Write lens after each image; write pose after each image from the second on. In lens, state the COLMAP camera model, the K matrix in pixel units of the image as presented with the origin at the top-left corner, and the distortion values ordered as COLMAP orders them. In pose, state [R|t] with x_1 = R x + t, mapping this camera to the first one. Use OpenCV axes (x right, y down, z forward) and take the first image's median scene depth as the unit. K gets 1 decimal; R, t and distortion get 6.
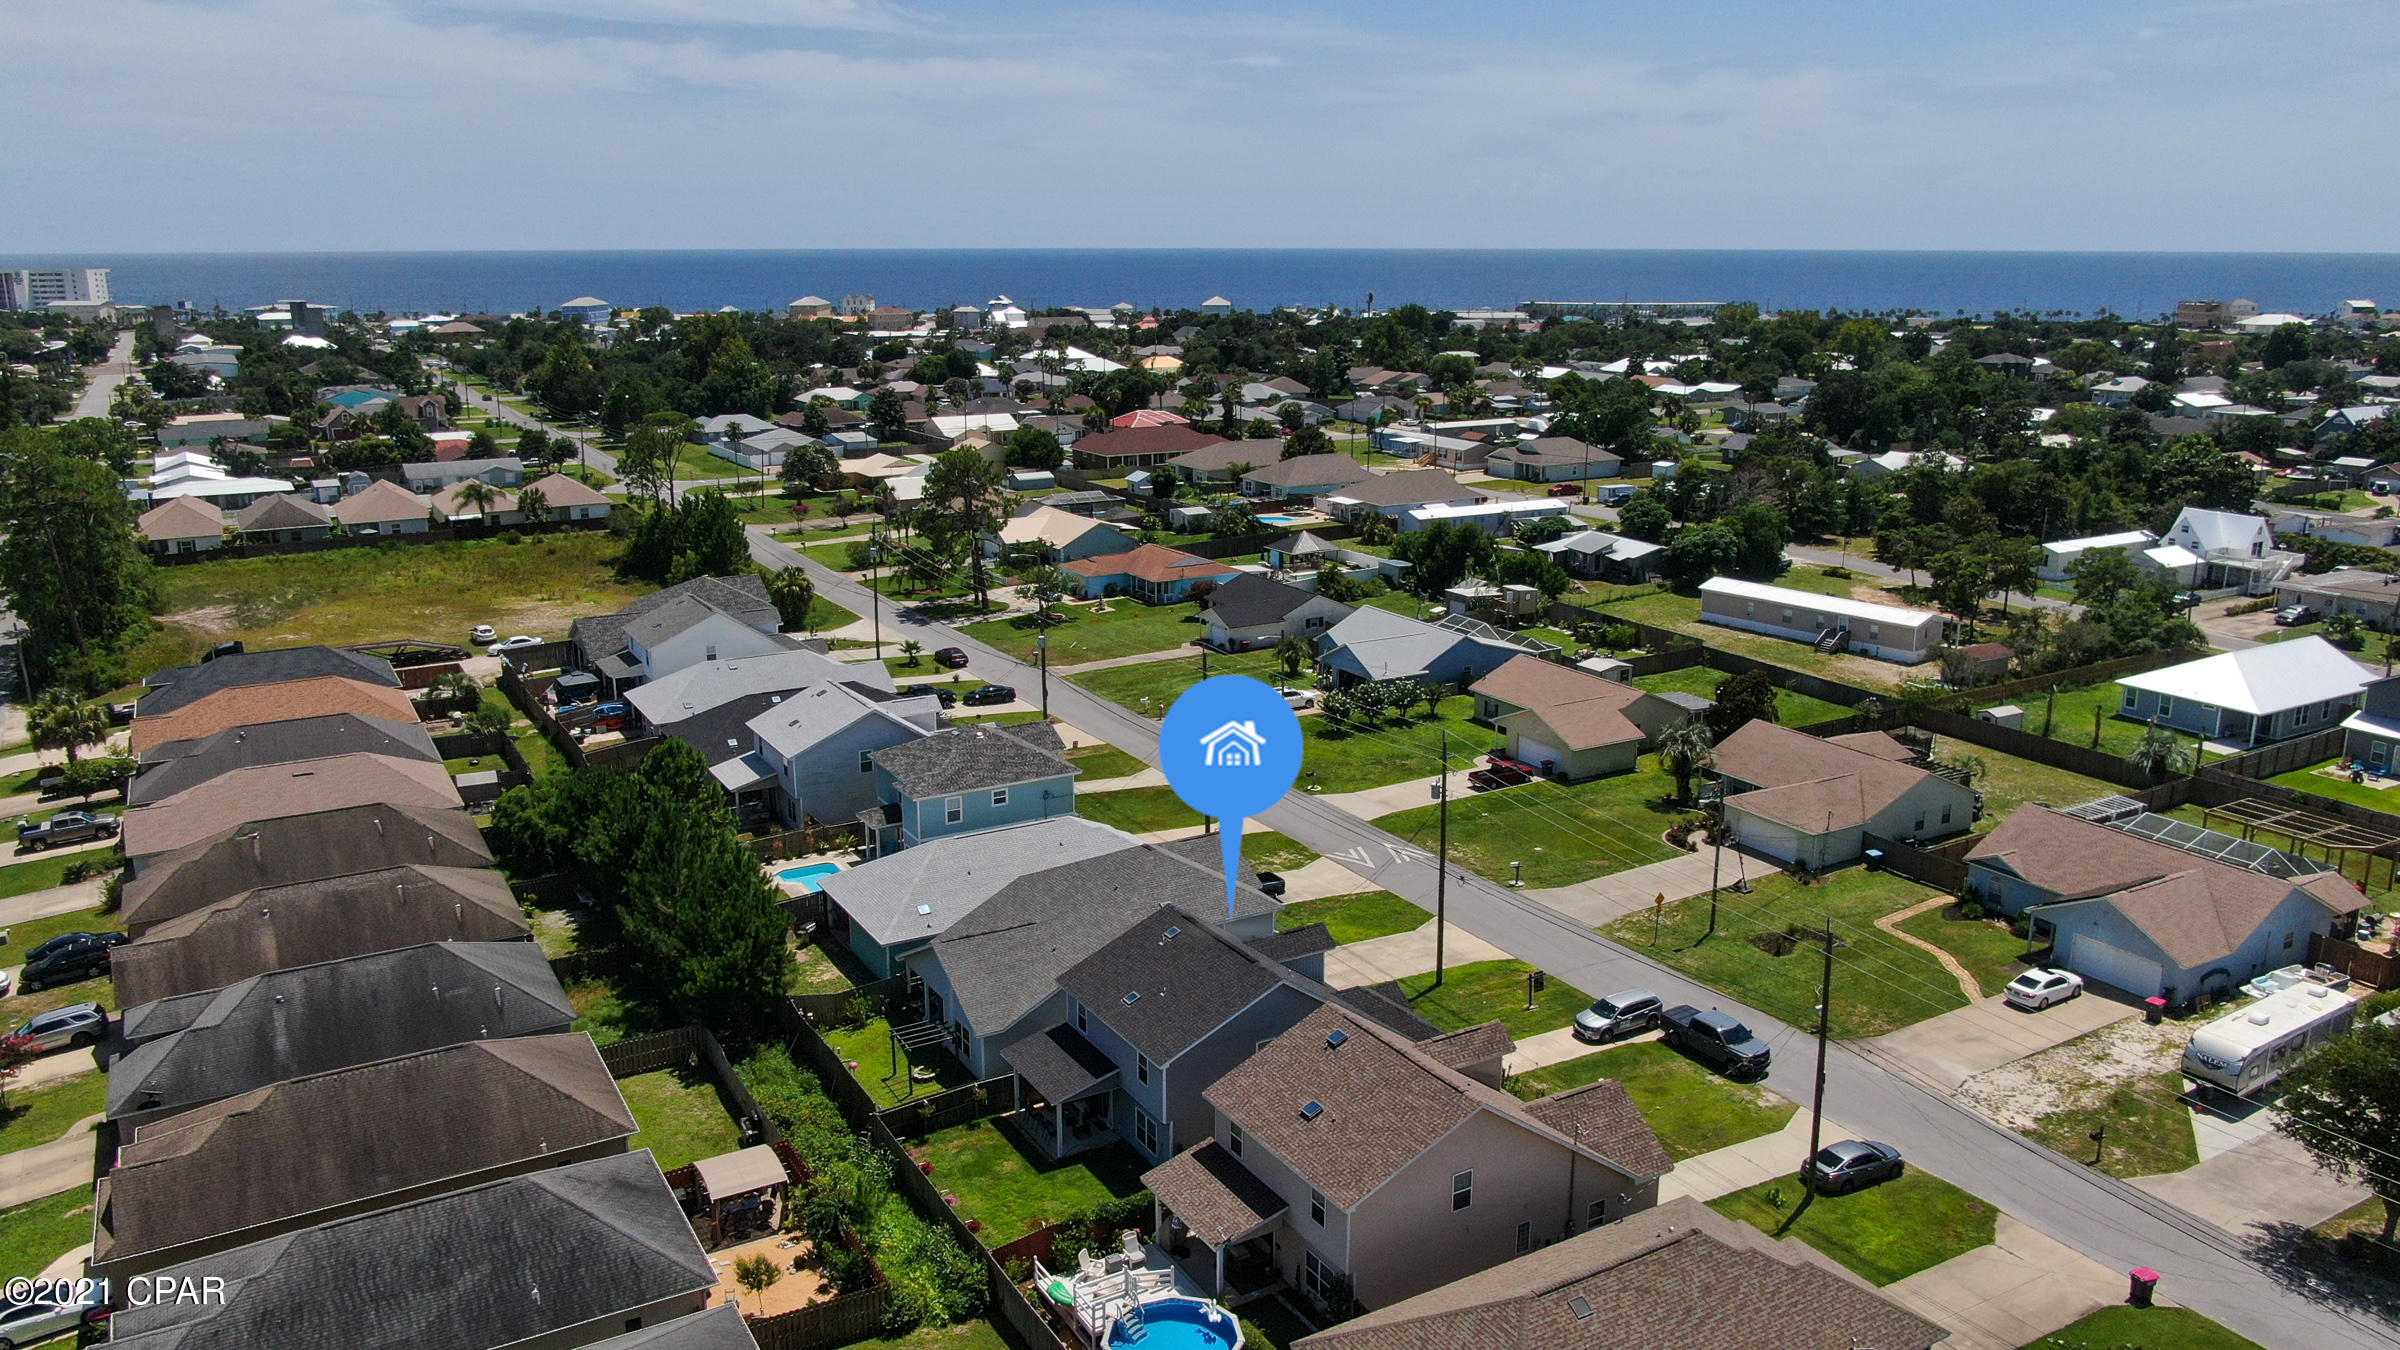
lens RADIAL K [[1711.2, 0, 1200.0], [0, 1711.2, 675.0], [0, 0, 1]] dist [-0.012036, -0.004409]
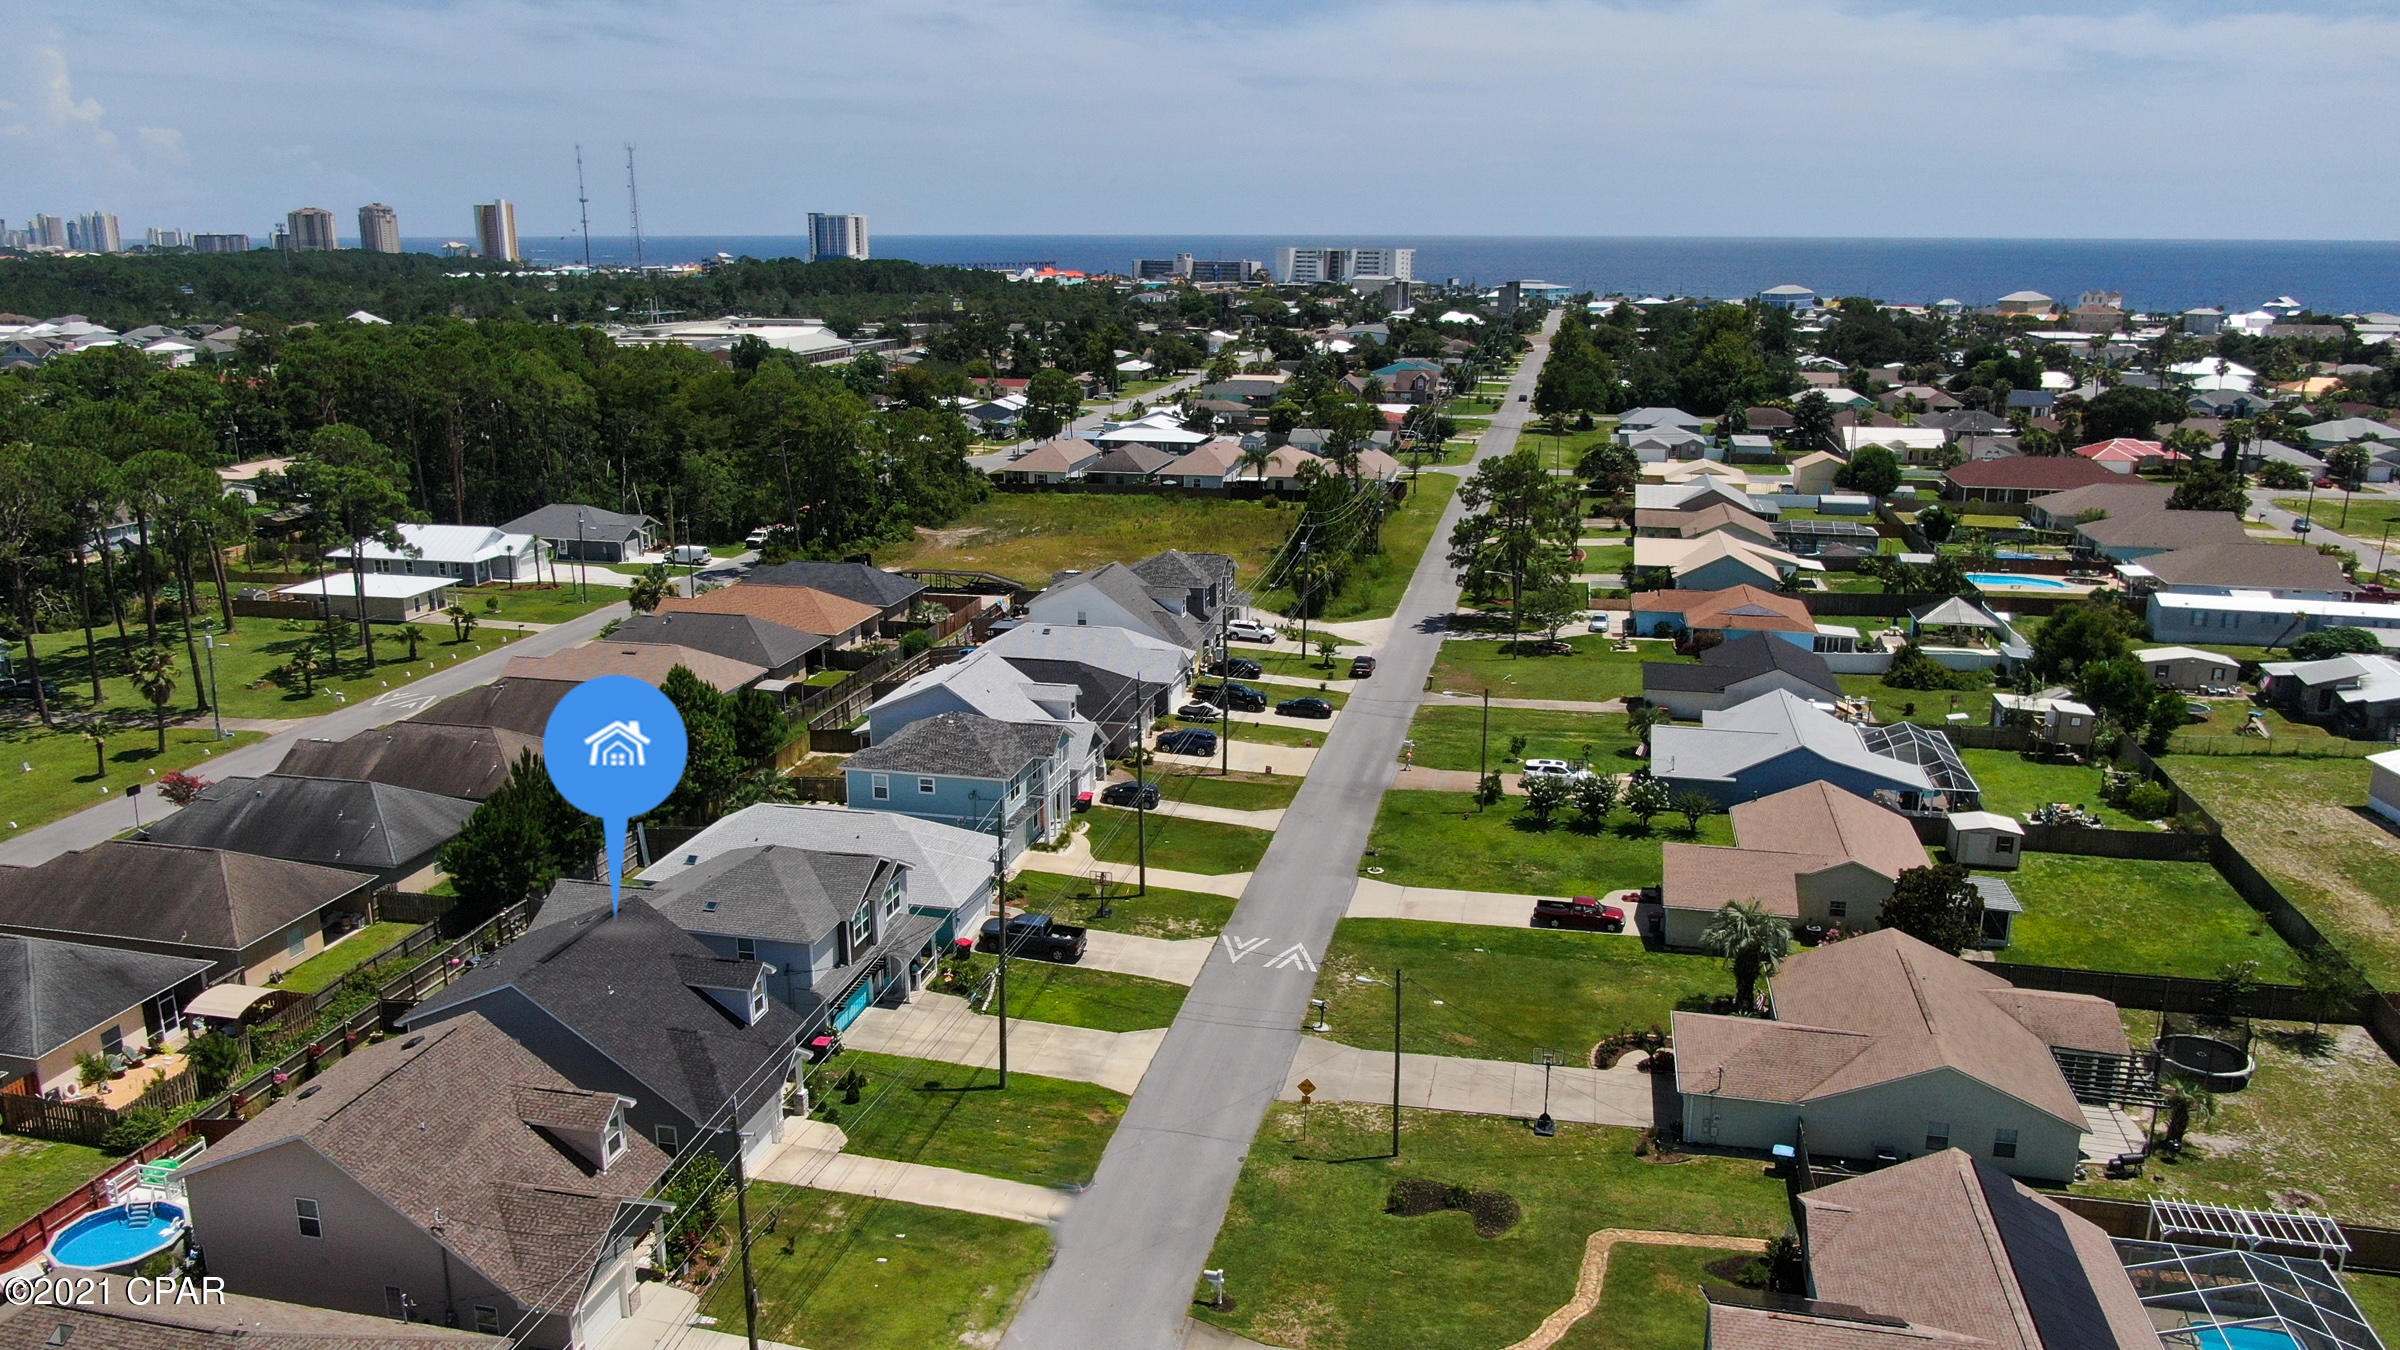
lens RADIAL K [[1711.2, 0, 1200.0], [0, 1711.2, 675.0], [0, 0, 1]] dist [-0.012036, -0.004409]
pose [[0.737374, 0.173016, -0.652951, 0.529170], [-0.168204, 0.983222, 0.070578, -0.074075], [0.654207, 0.057787, 0.754105, 0.280113]]
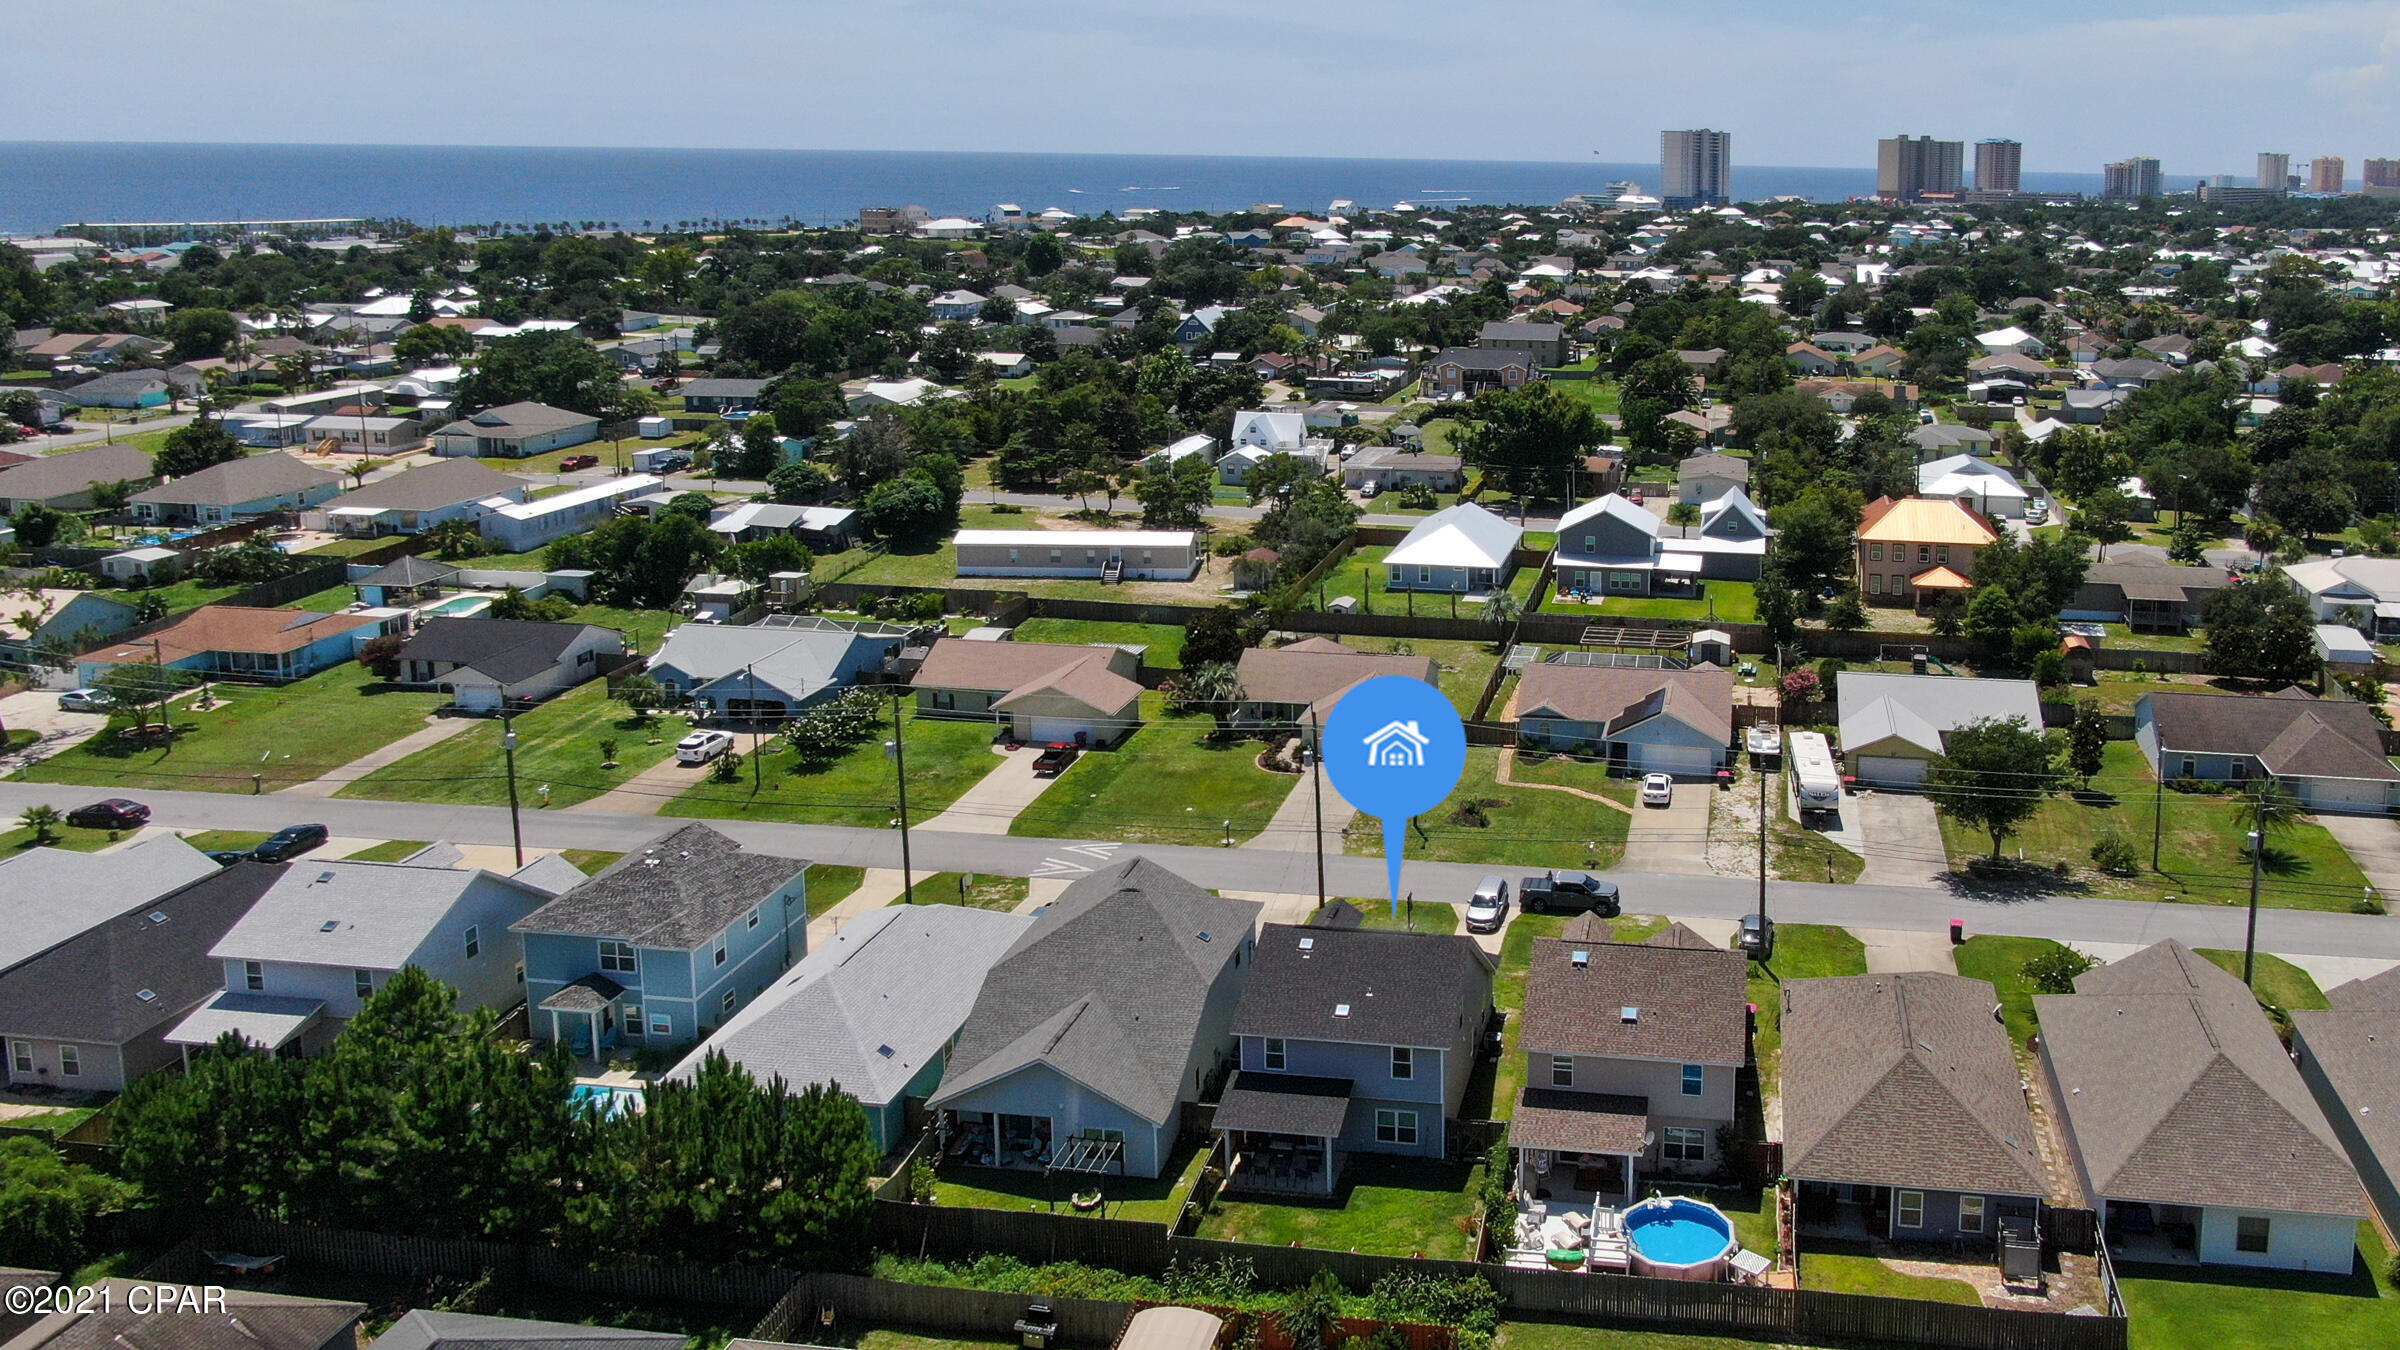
lens RADIAL K [[1943.7, 0, 1200.0], [0, 1943.7, 675.0], [0, 0, 1]] dist [-0.016949, -0.001380]
pose [[0.612951, -0.210626, 0.761530, -0.604559], [0.179716, 0.975717, 0.125215, -0.111271], [-0.769411, 0.060108, 0.635920, 0.201712]]
